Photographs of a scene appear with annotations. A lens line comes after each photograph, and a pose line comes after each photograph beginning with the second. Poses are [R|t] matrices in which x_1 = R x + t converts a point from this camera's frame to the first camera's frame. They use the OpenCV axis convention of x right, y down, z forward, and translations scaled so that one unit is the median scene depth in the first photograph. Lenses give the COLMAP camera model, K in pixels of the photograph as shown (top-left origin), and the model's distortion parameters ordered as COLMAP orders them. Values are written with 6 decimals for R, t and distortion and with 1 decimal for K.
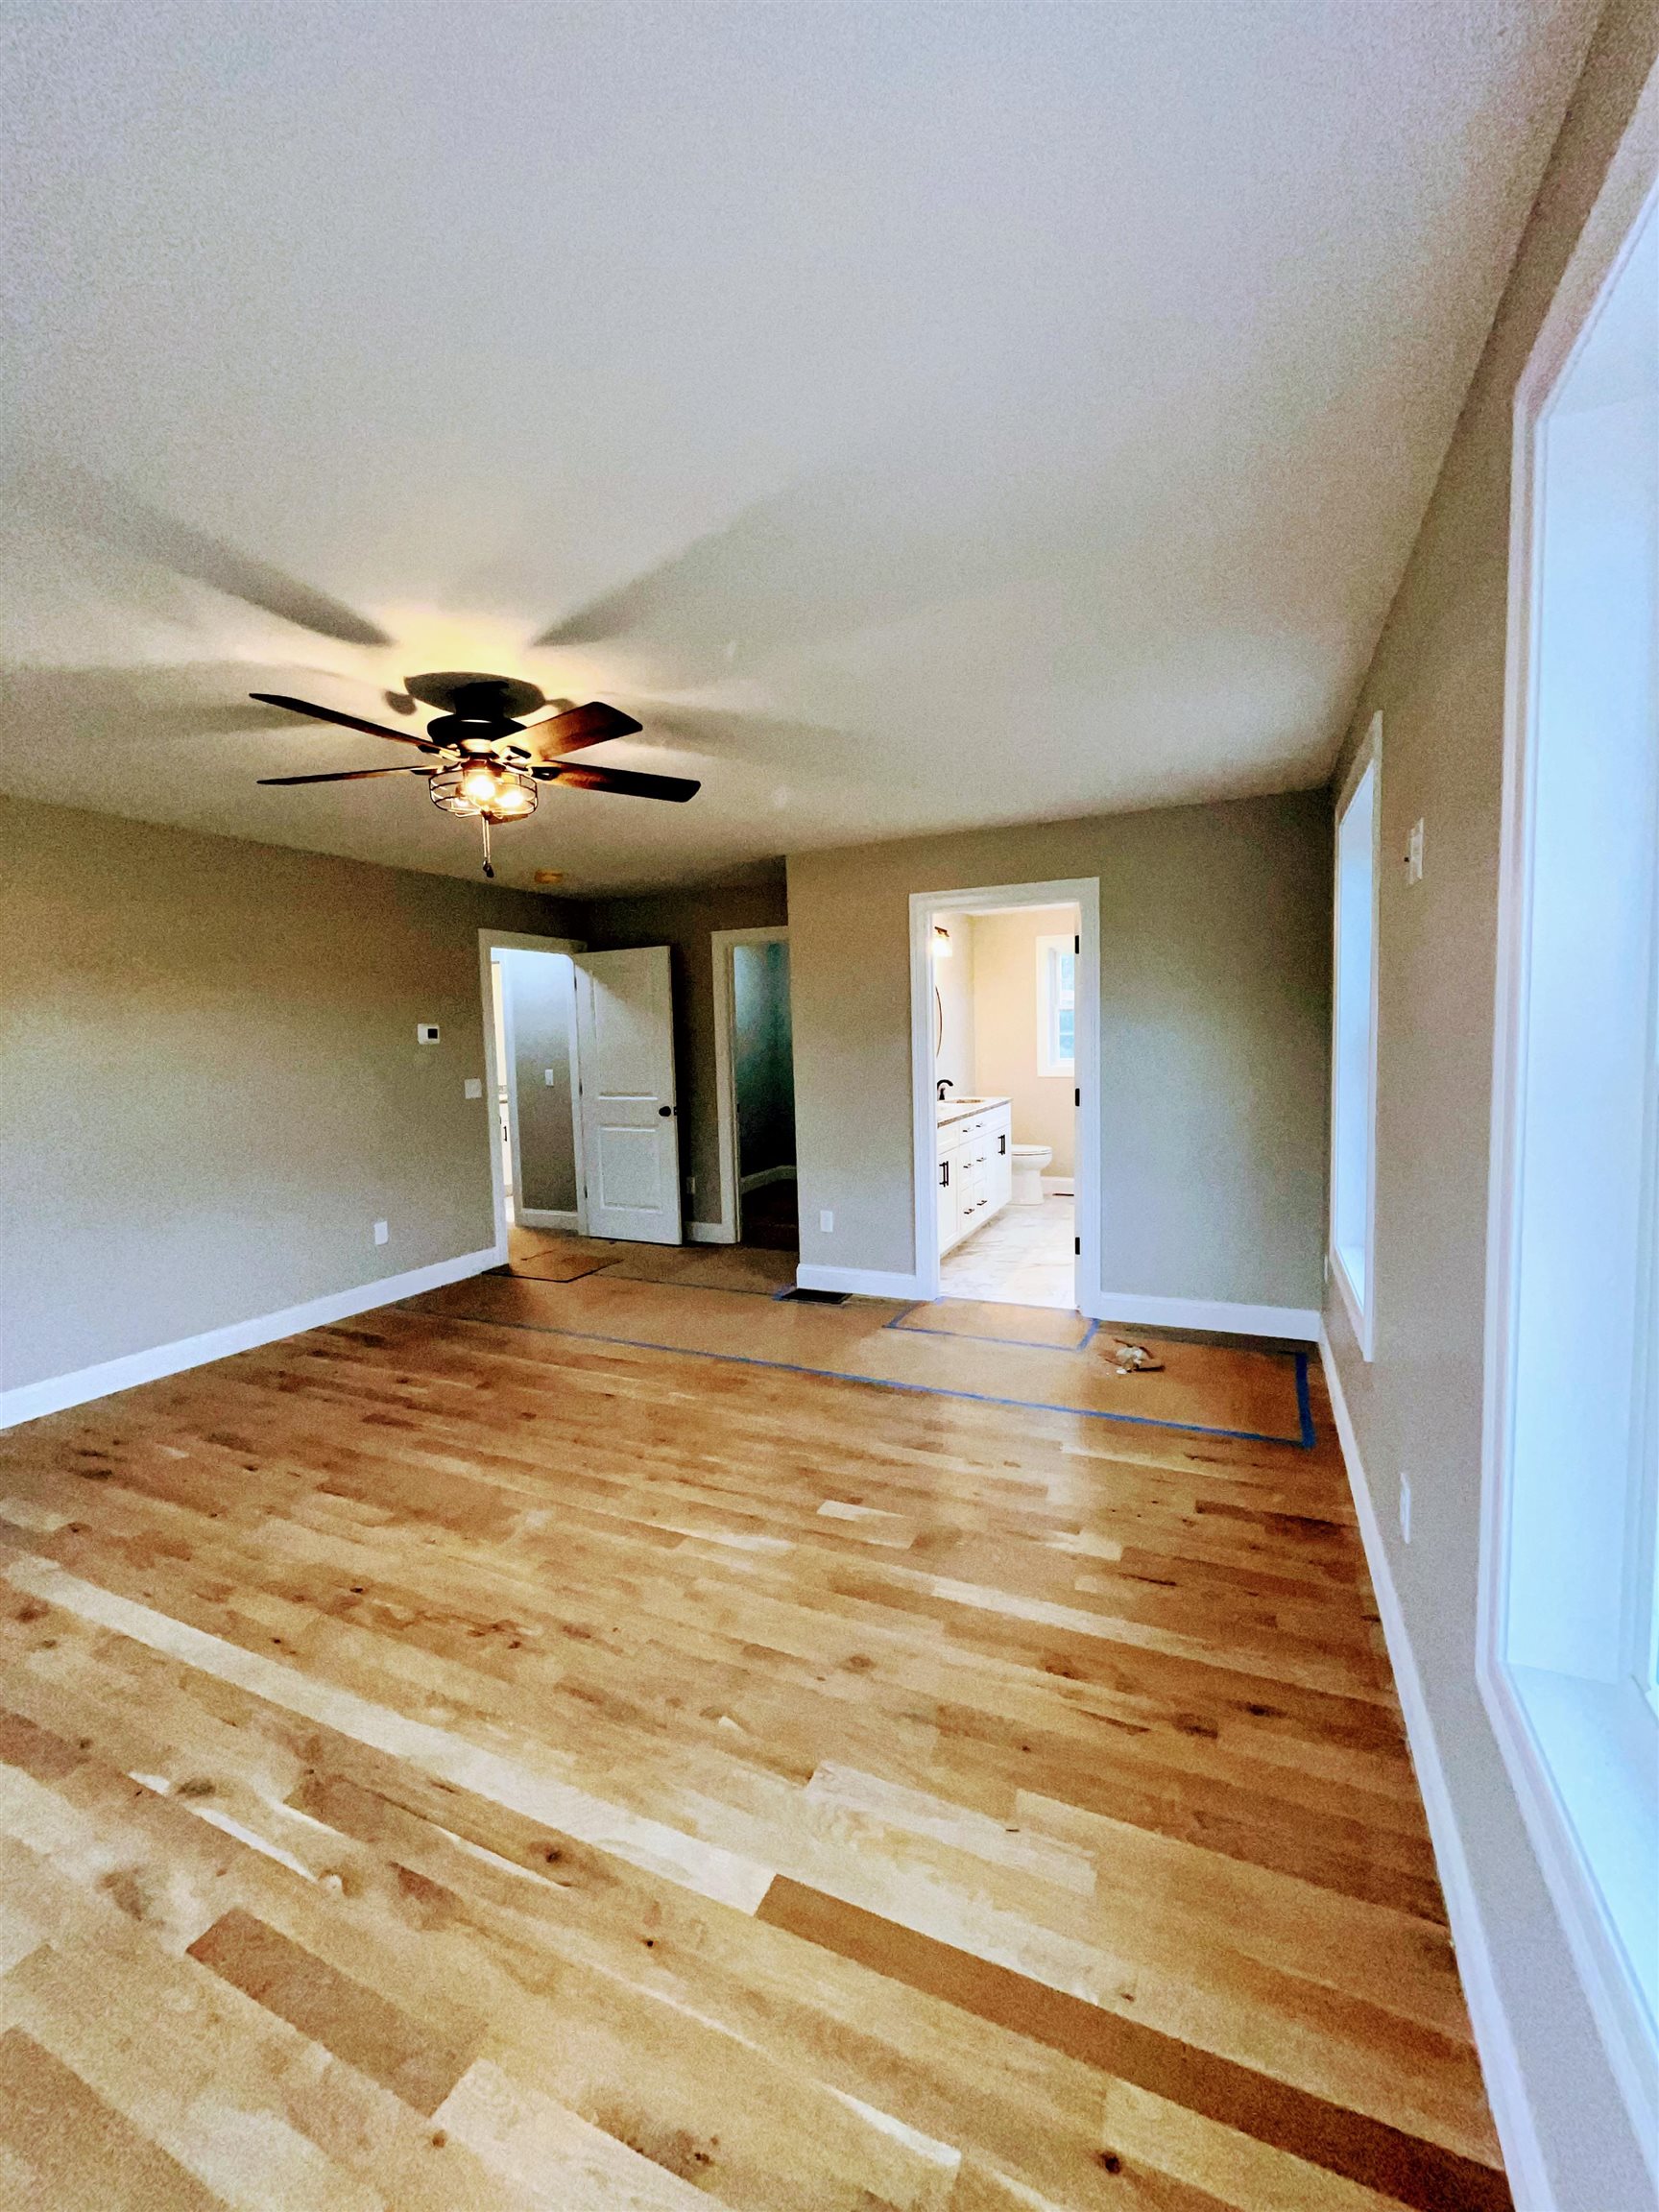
lens RADIAL K [[889.1, 0, 829.5], [0, 889.1, 1106.0], [0, 0, 1]] dist [-0.003048, 0.000909]
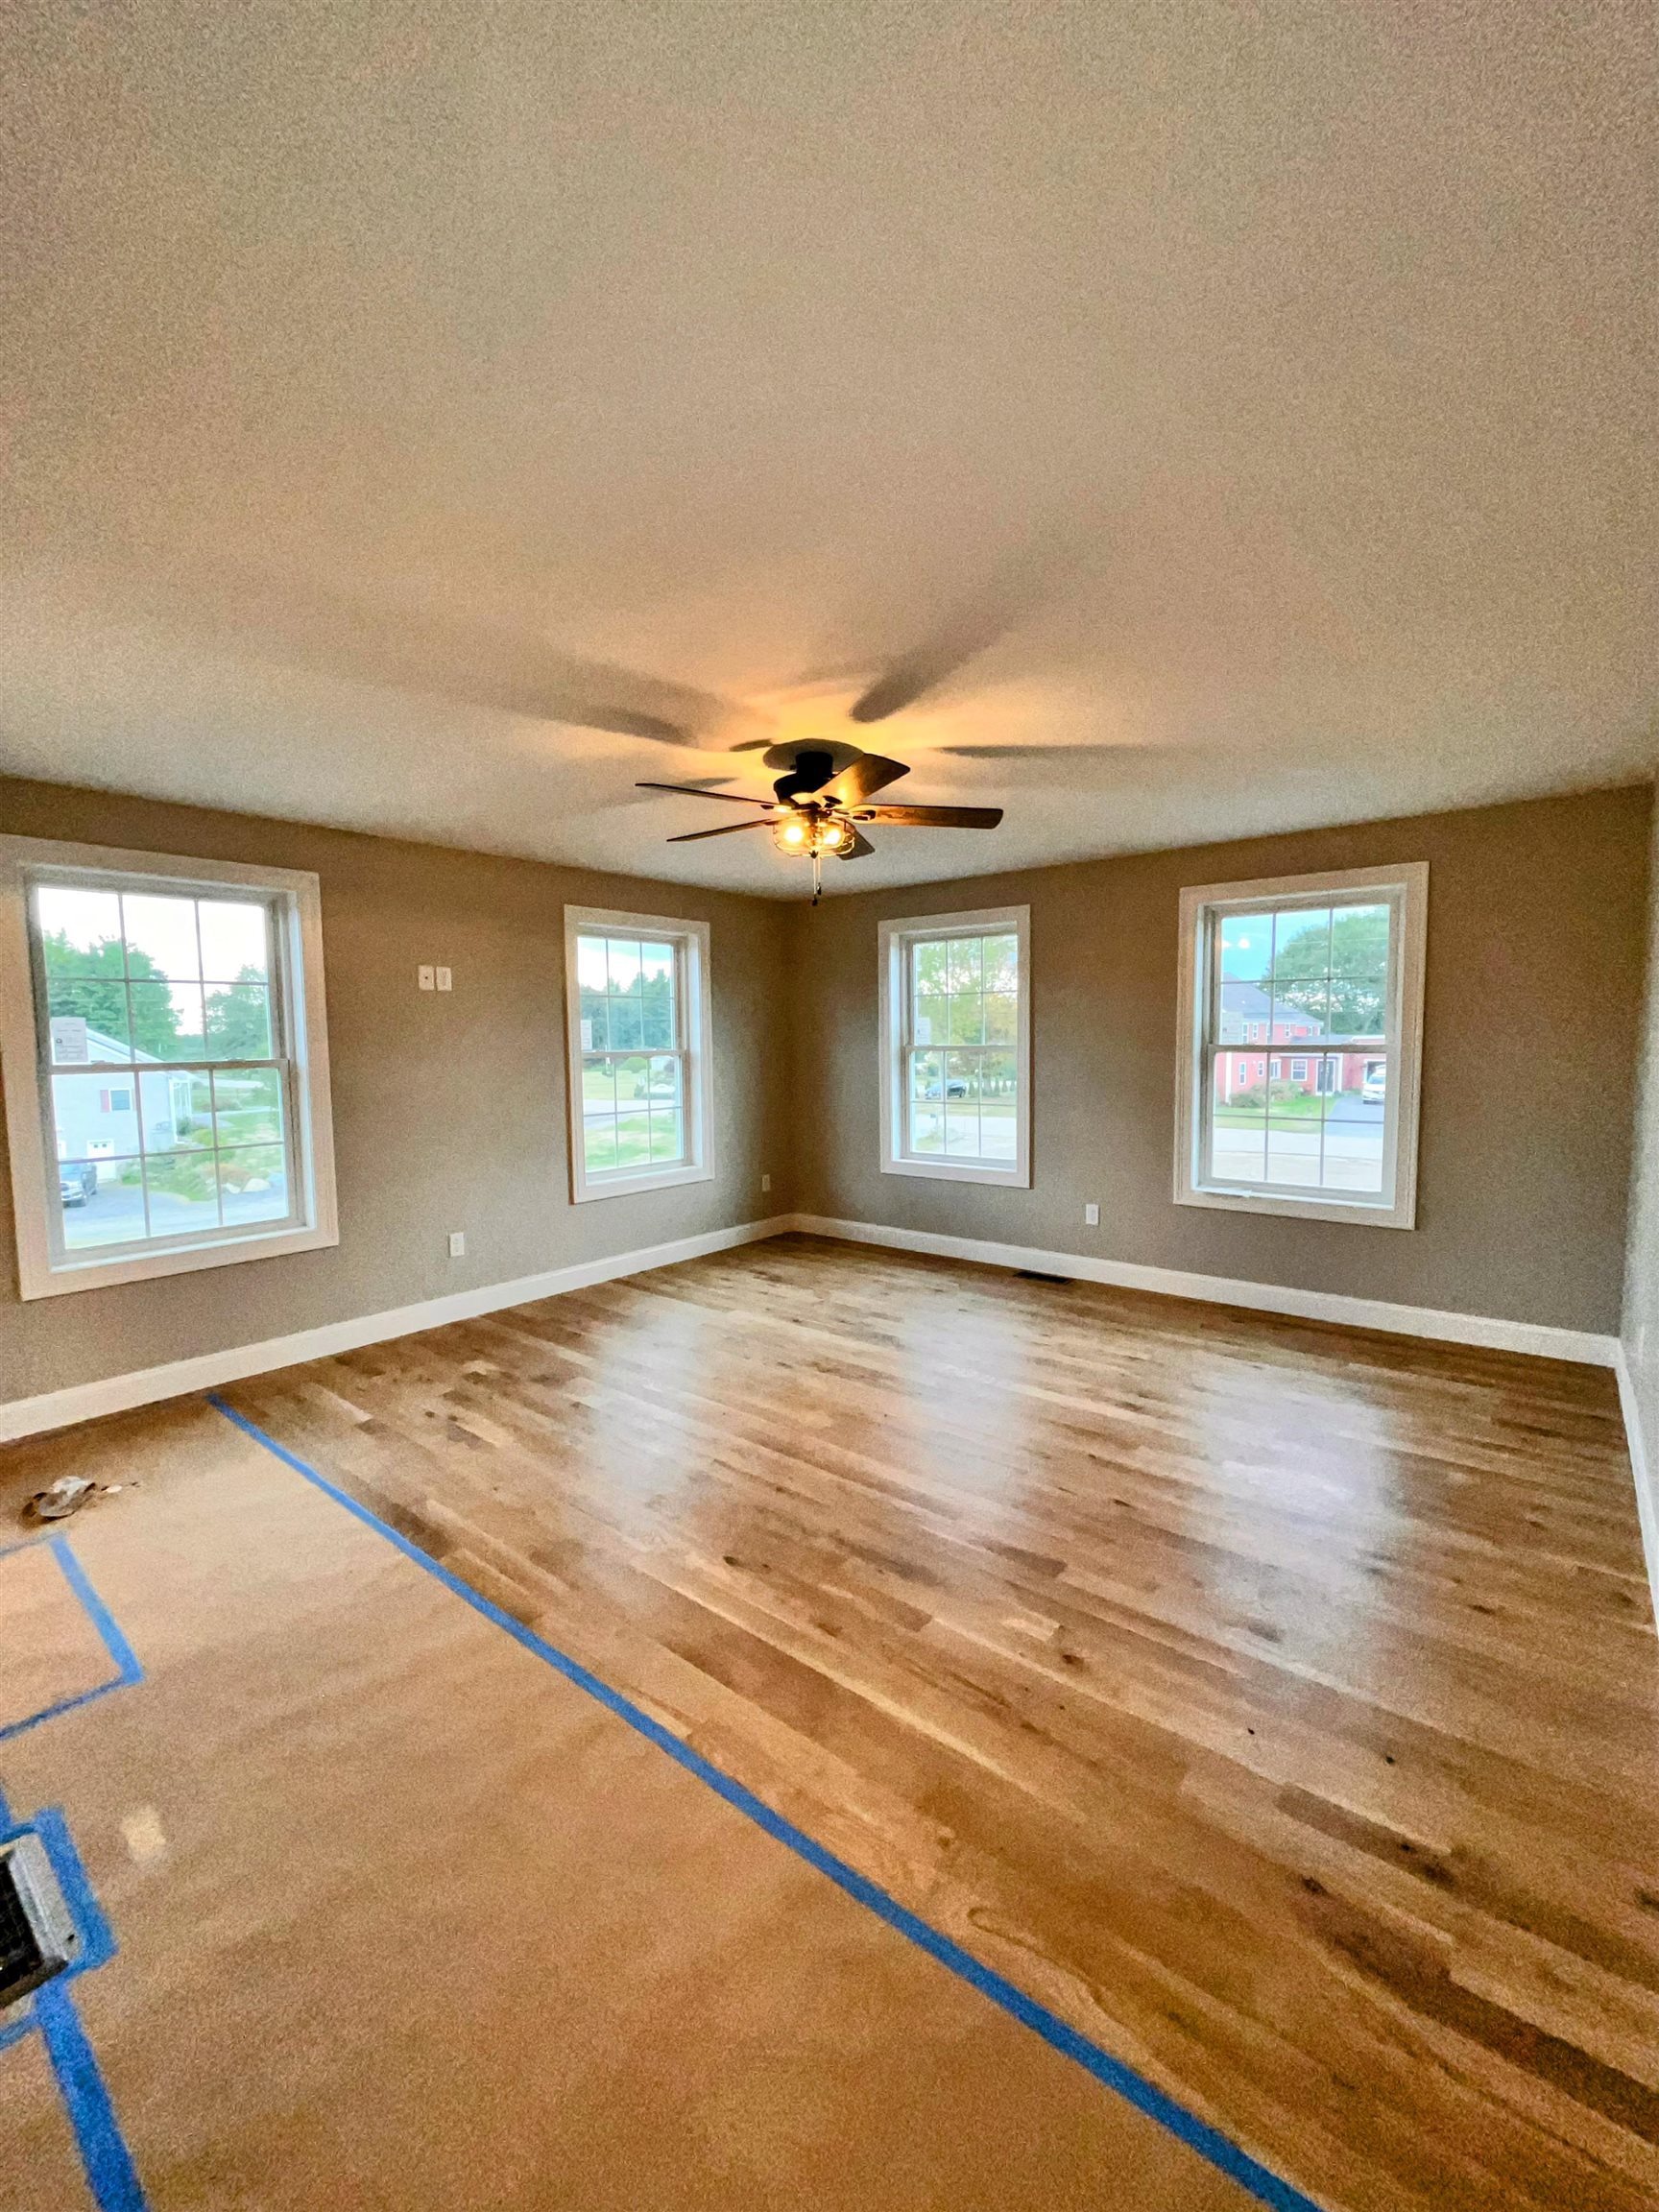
lens RADIAL K [[889.1, 0, 829.5], [0, 889.1, 1106.0], [0, 0, 1]] dist [-0.003048, 0.000909]
pose [[-0.969593, 0.014155, 0.244314, -0.688415], [0.050486, 0.988421, 0.143093, -0.163925], [-0.239459, 0.151077, -0.959080, 2.202031]]
